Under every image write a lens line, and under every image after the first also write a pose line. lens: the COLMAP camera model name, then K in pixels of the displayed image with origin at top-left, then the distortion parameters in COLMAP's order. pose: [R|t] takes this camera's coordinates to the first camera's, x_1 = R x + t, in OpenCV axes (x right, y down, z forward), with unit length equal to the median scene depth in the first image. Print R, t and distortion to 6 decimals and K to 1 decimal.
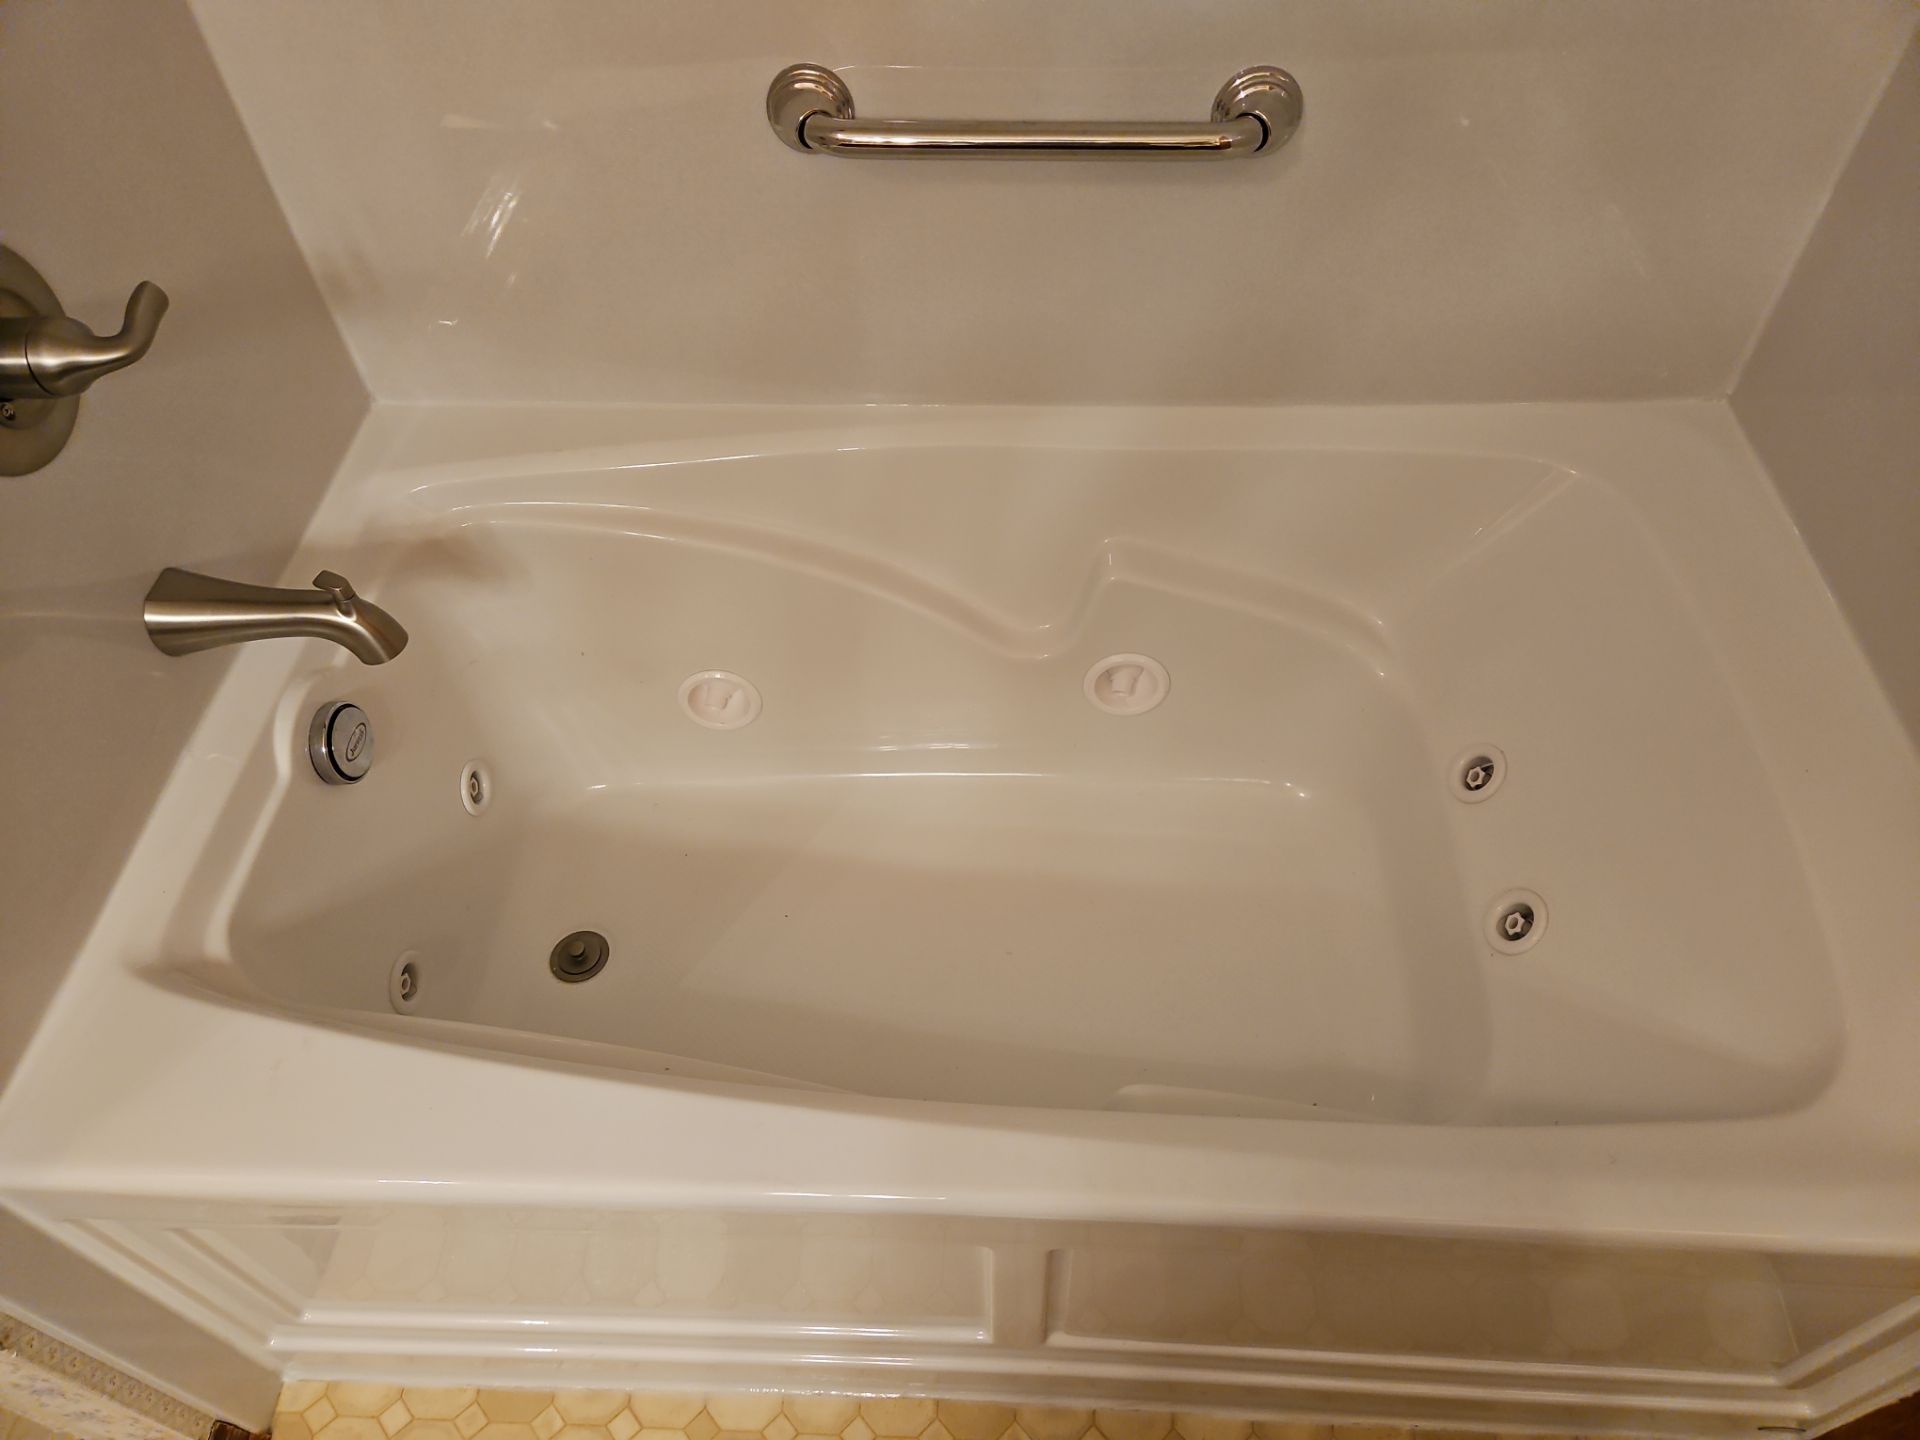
lens RADIAL K [[1329.1, 0, 978.9], [0, 1329.1, 715.8], [0, 0, 1]] dist [0.092408, -0.074986]
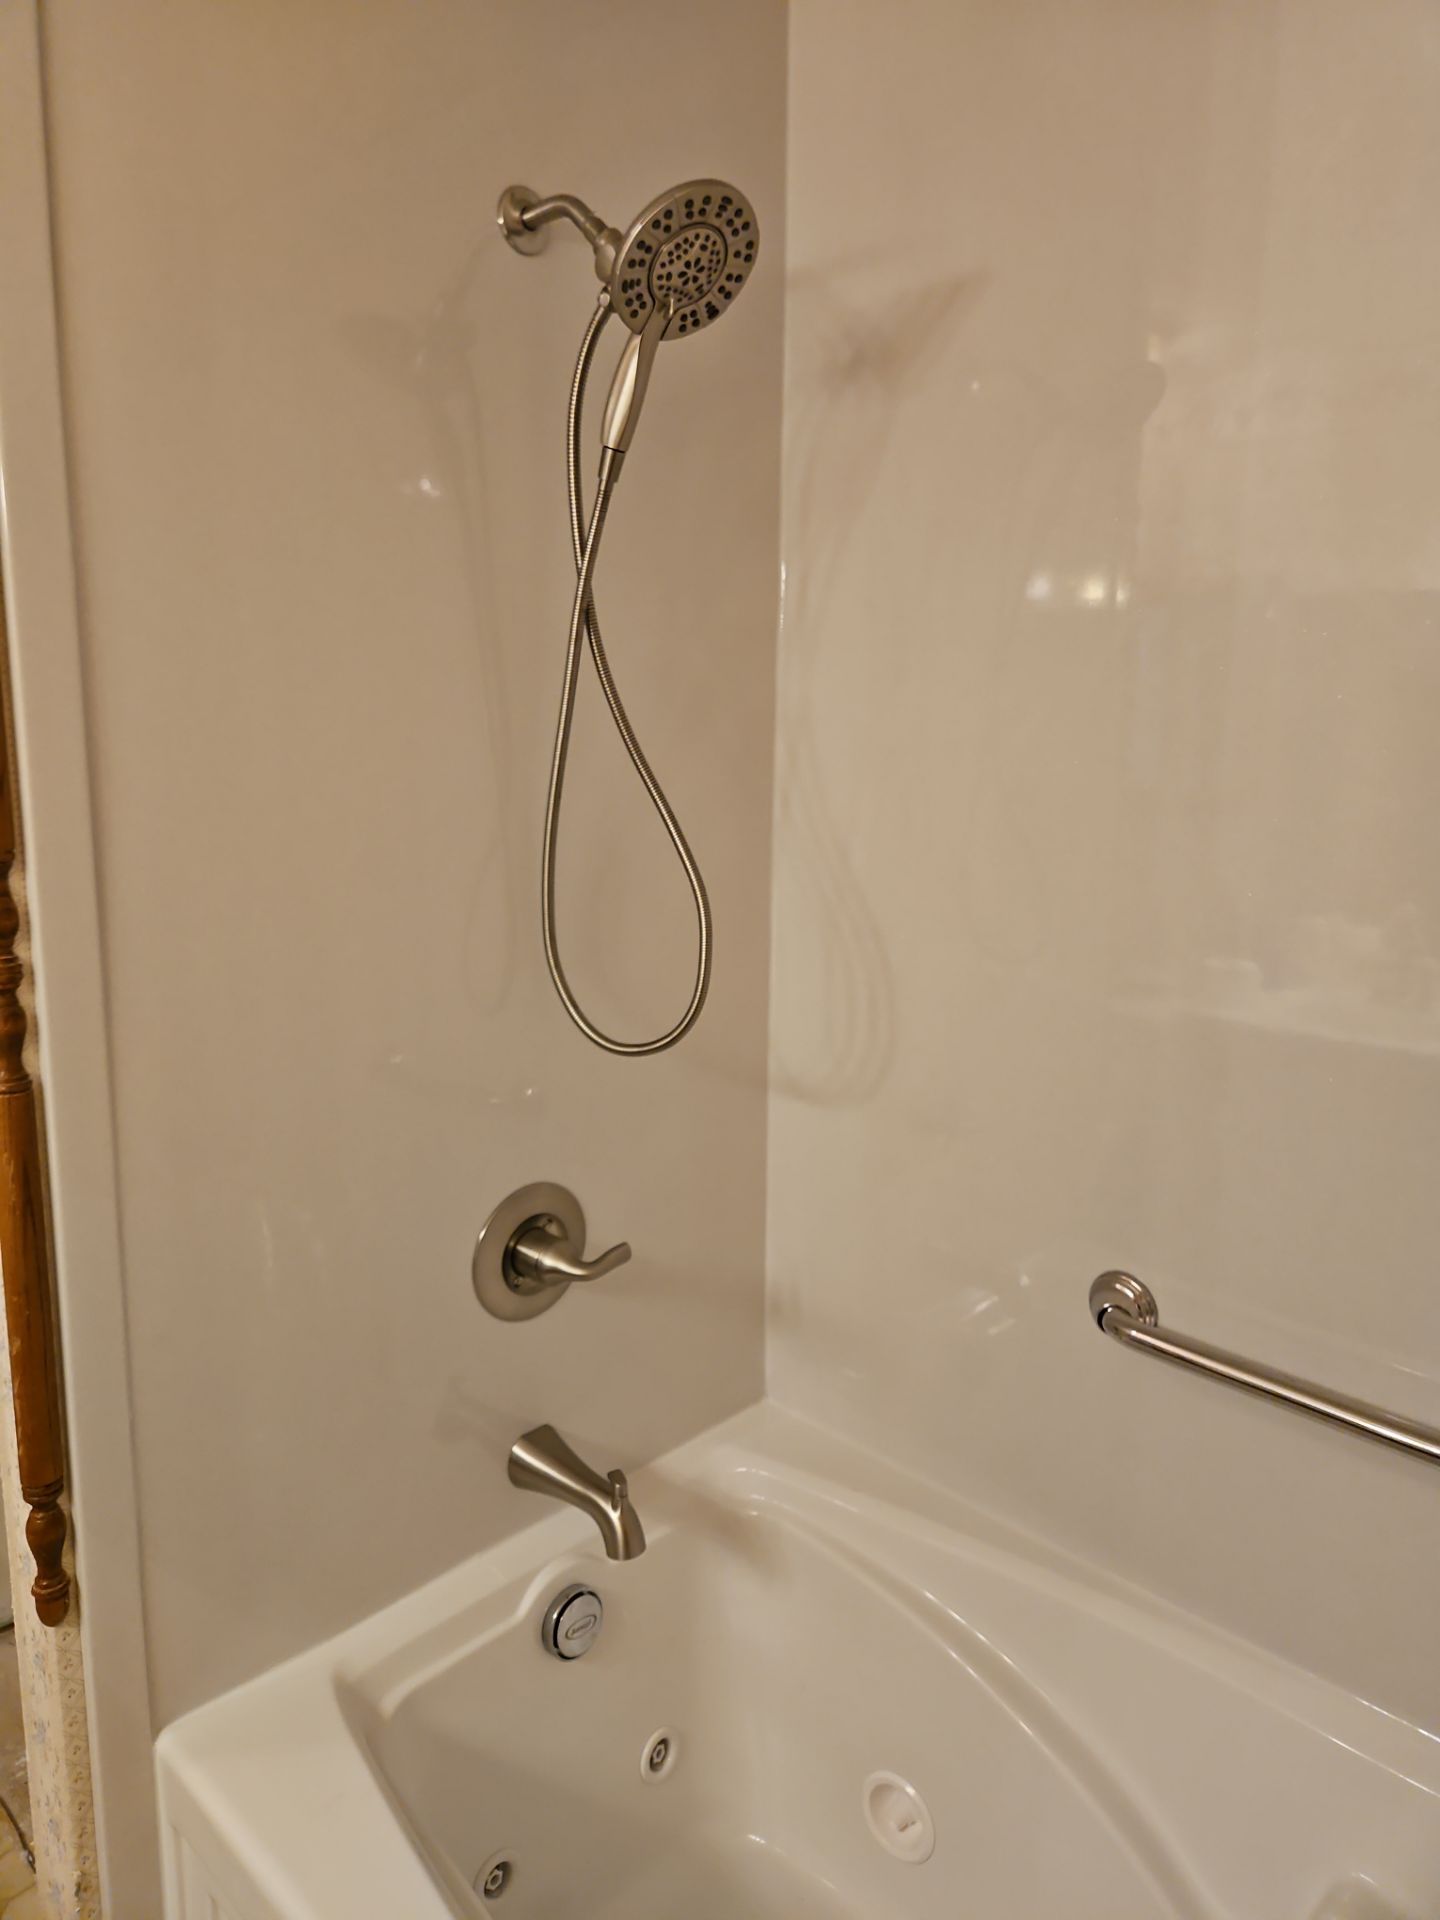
lens RADIAL K [[1329.1, 0, 723.0], [0, 1329.1, 948.9], [0, 0, 1]] dist [0.092408, -0.074986]
pose [[0.745591, 0.156765, -0.647703, 0.346503], [-0.532336, 0.724796, -0.437366, 0.044153], [0.400889, 0.670892, 0.623853, -0.126007]]
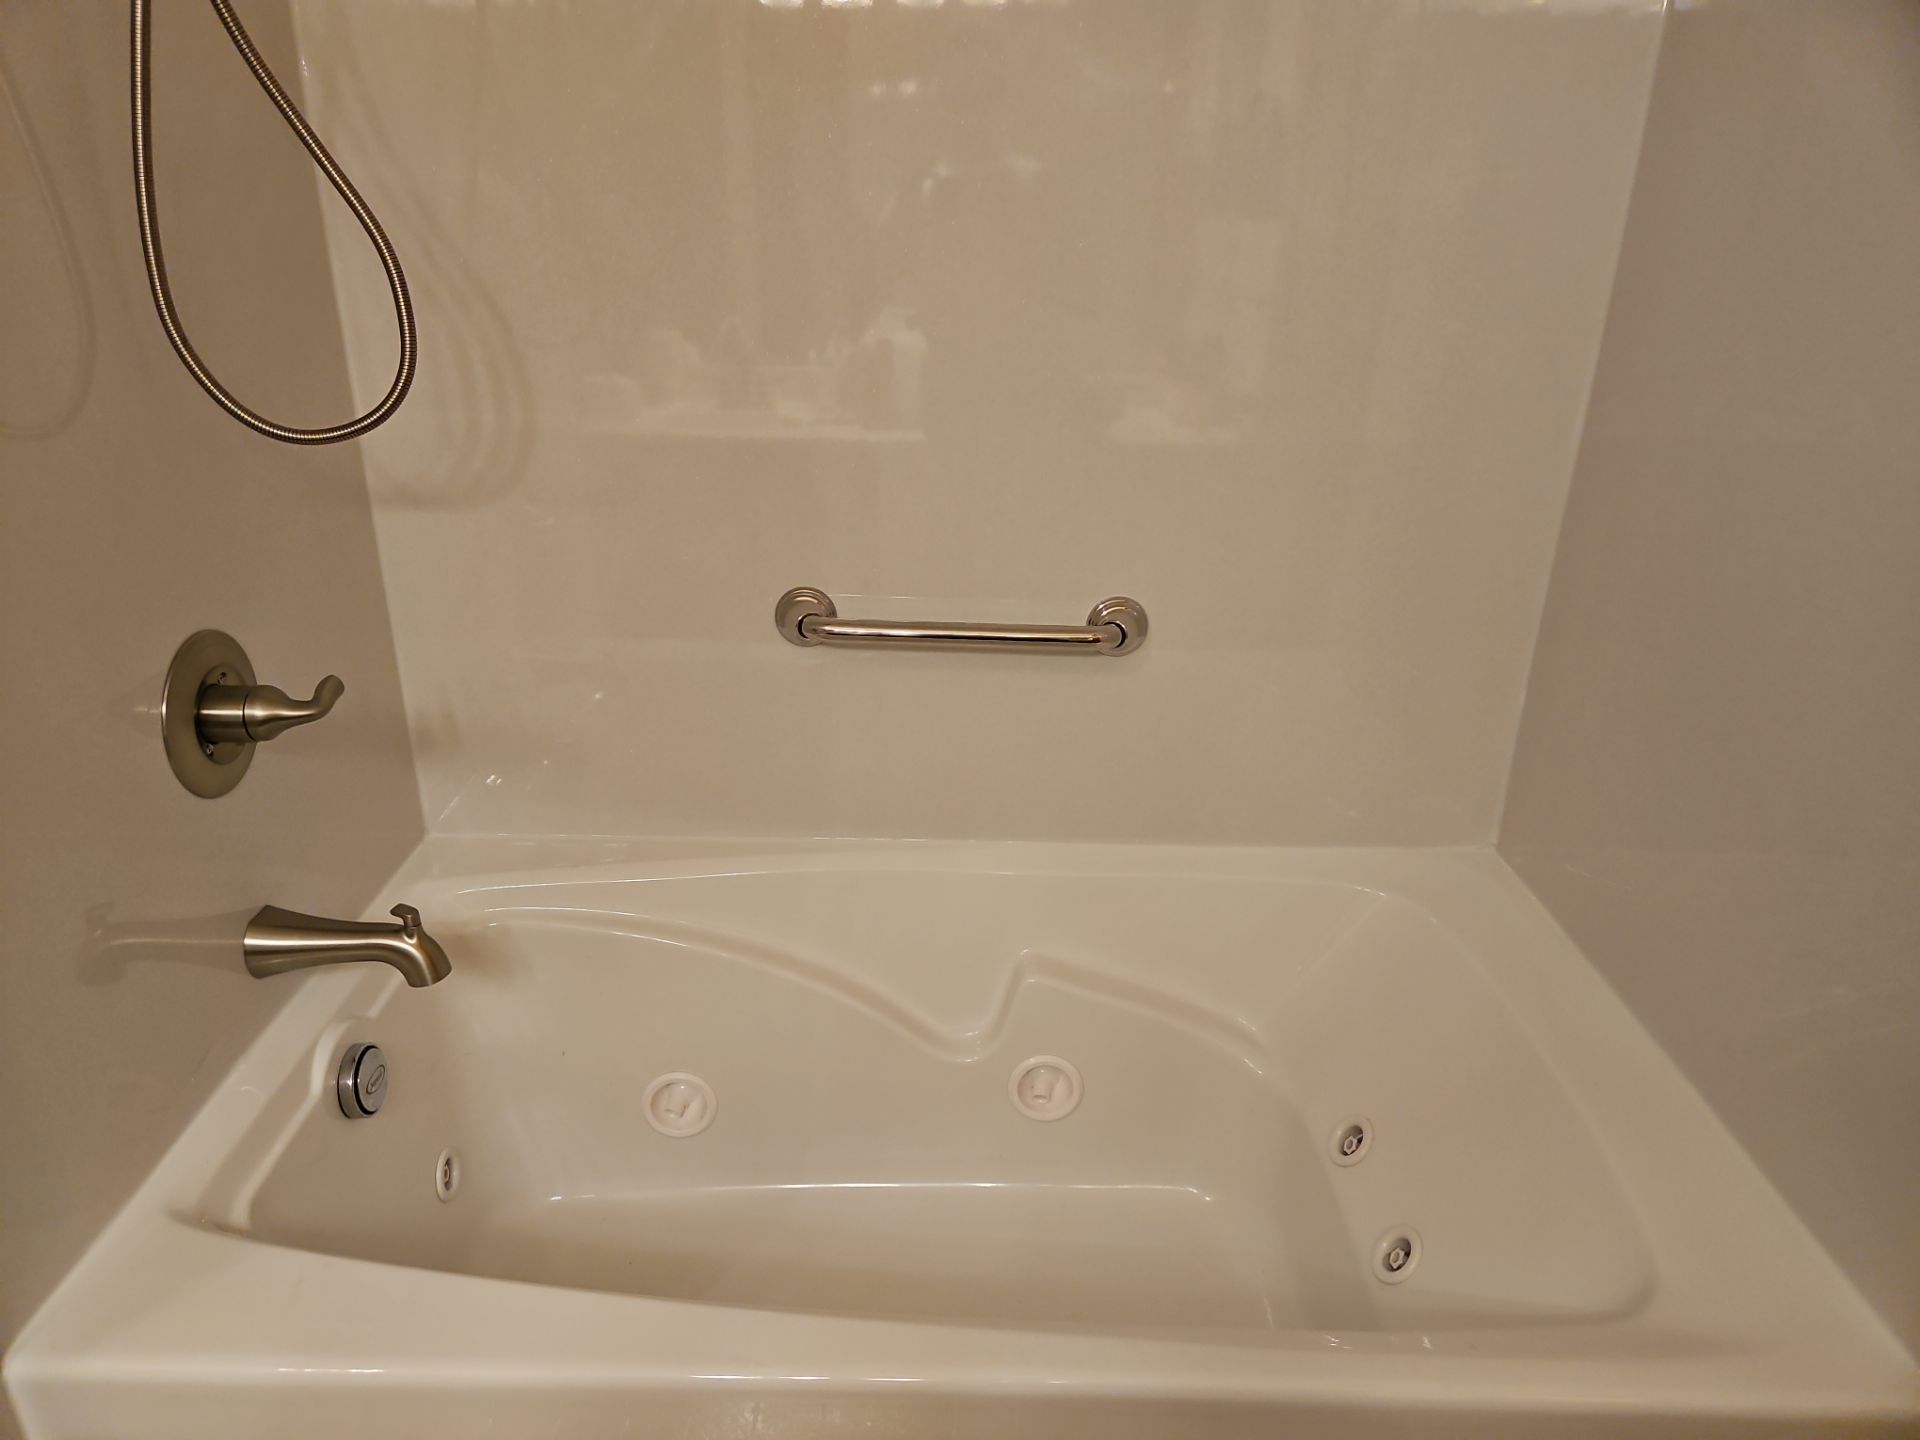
lens RADIAL K [[1329.1, 0, 978.9], [0, 1329.1, 715.8], [0, 0, 1]] dist [0.092408, -0.074986]
pose [[0.997938, 0.016040, 0.062148, -0.028176], [0.014970, 0.883401, -0.468379, 0.304772], [-0.062415, 0.468343, 0.881339, -0.195738]]
